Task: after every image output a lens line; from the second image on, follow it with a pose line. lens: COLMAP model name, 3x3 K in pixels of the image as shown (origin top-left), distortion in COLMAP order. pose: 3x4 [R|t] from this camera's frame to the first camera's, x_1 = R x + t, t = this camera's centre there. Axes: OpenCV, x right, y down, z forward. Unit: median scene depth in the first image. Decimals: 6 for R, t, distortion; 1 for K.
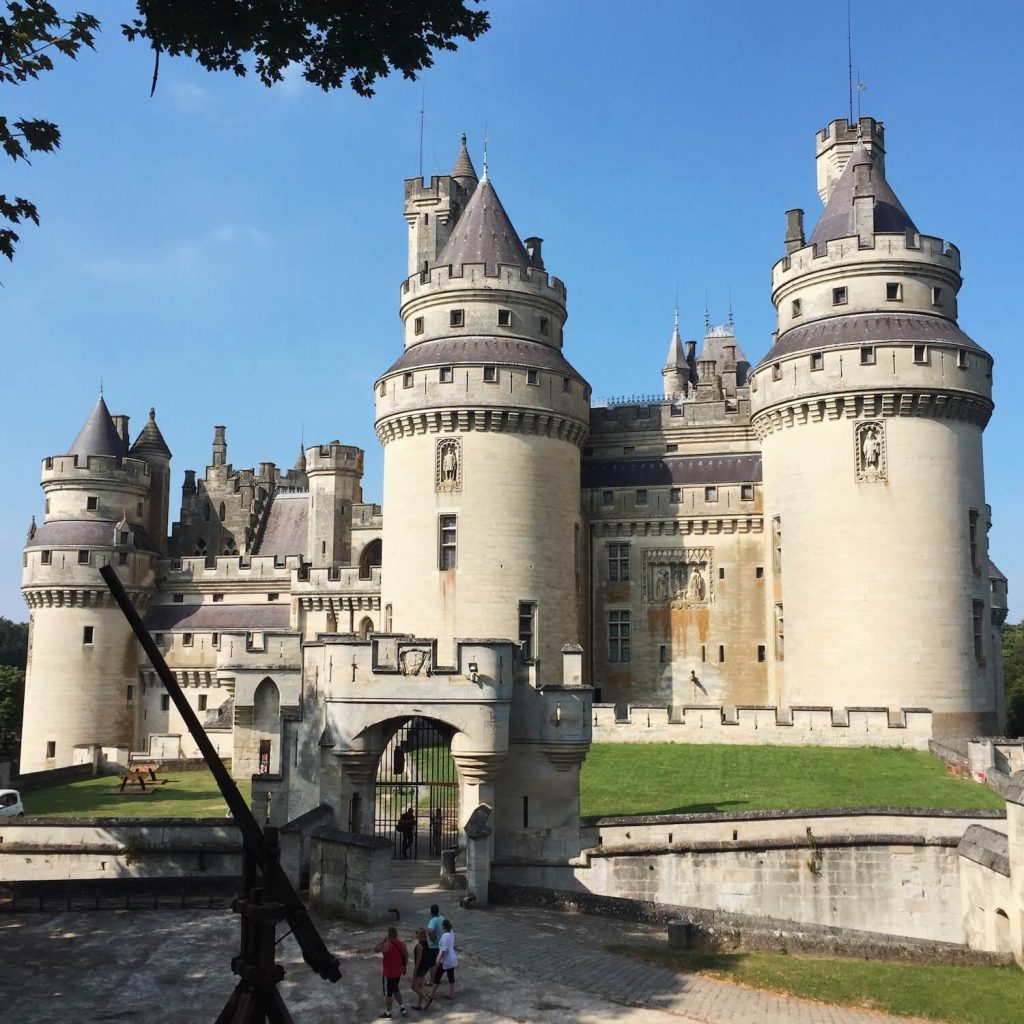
lens RADIAL K [[1164.4, 0, 519.1], [0, 1164.4, 514.6], [0, 0, 1]] dist [0.050561, -0.026569]
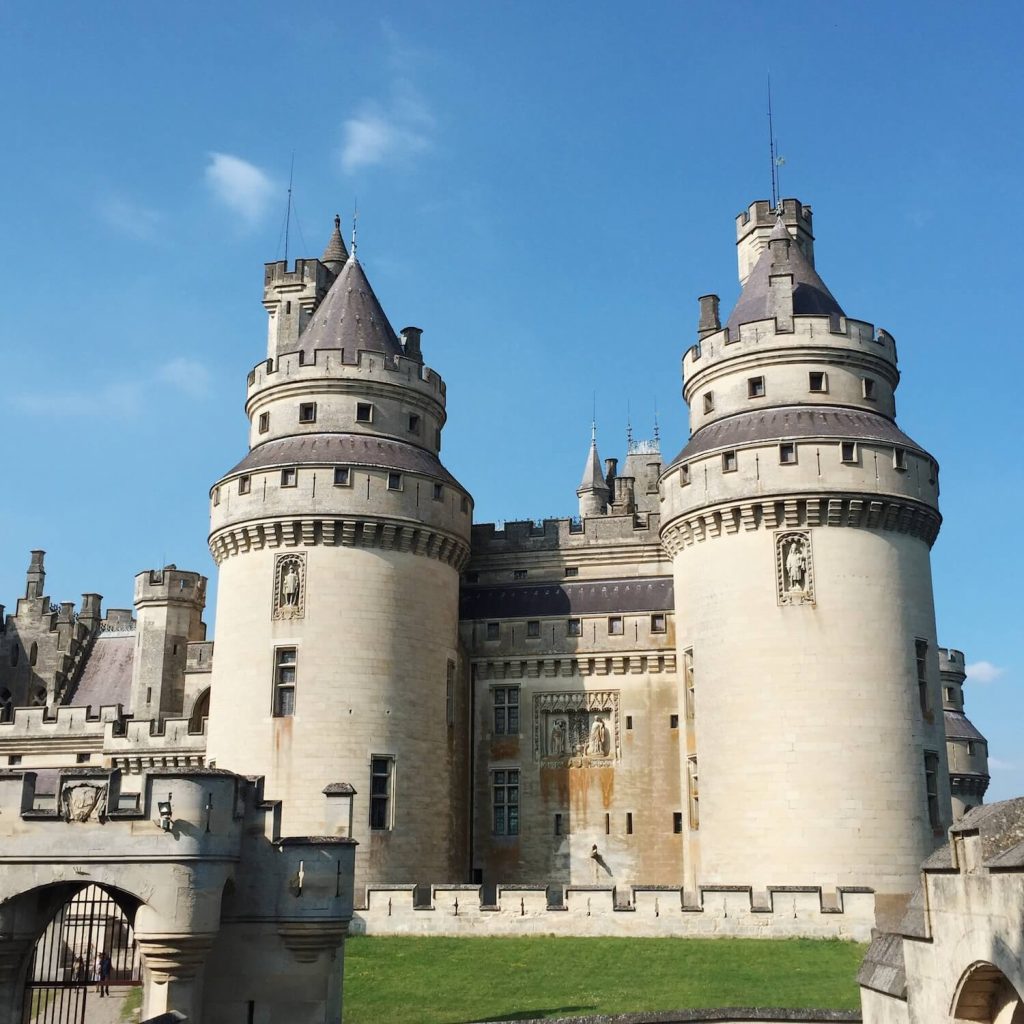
lens RADIAL K [[1290.3, 0, 528.4], [0, 1290.3, 508.8], [0, 0, 1]] dist [0.042569, 0.020445]
pose [[0.999270, 0.004626, 0.037917, 0.070148], [0.000669, 0.990368, -0.138460, 0.028046], [-0.038193, 0.138384, 0.989642, 0.087491]]
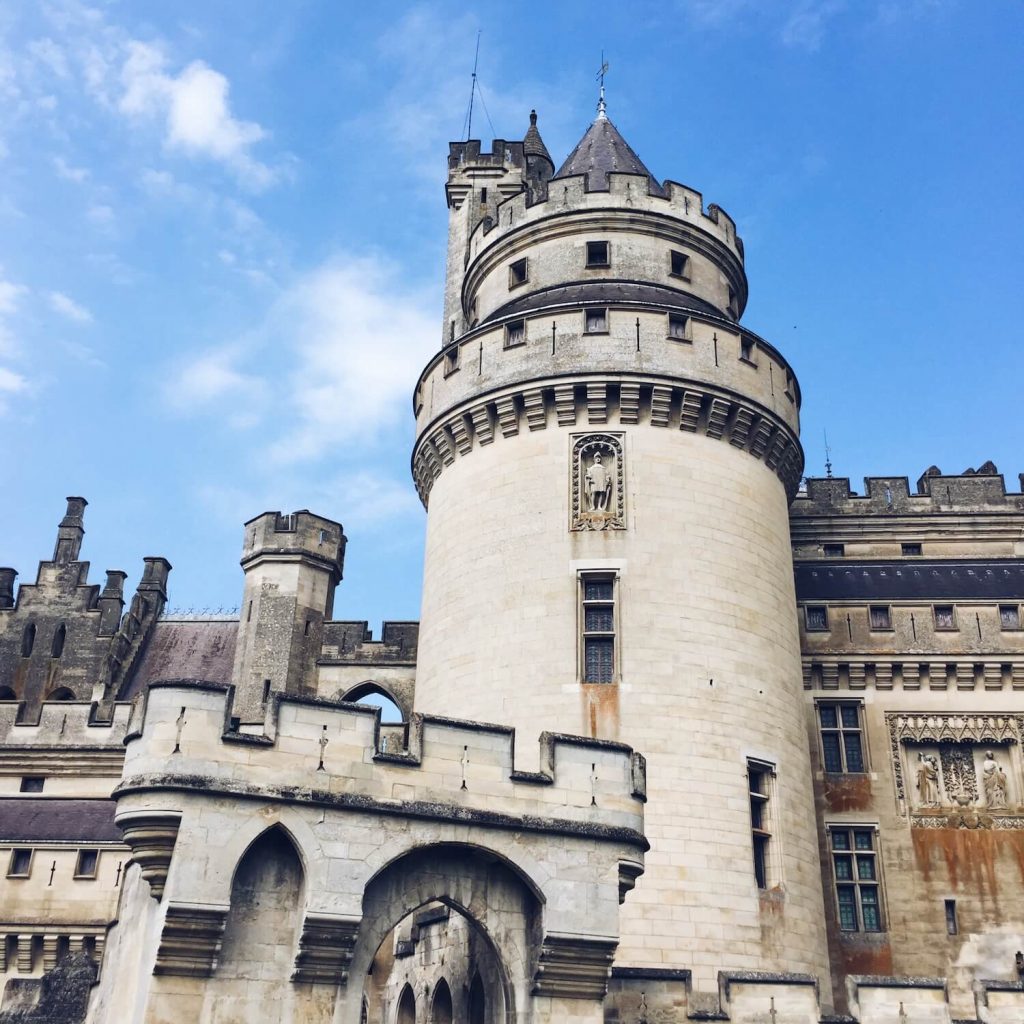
lens RADIAL K [[1164.4, 0, 519.1], [0, 1164.4, 514.6], [0, 0, 1]] dist [0.050561, -0.026569]
pose [[0.980792, 0.101820, 0.166375, -0.170878], [-0.045686, 0.949135, -0.311538, 0.125822], [-0.189633, 0.297953, 0.935555, 0.521628]]
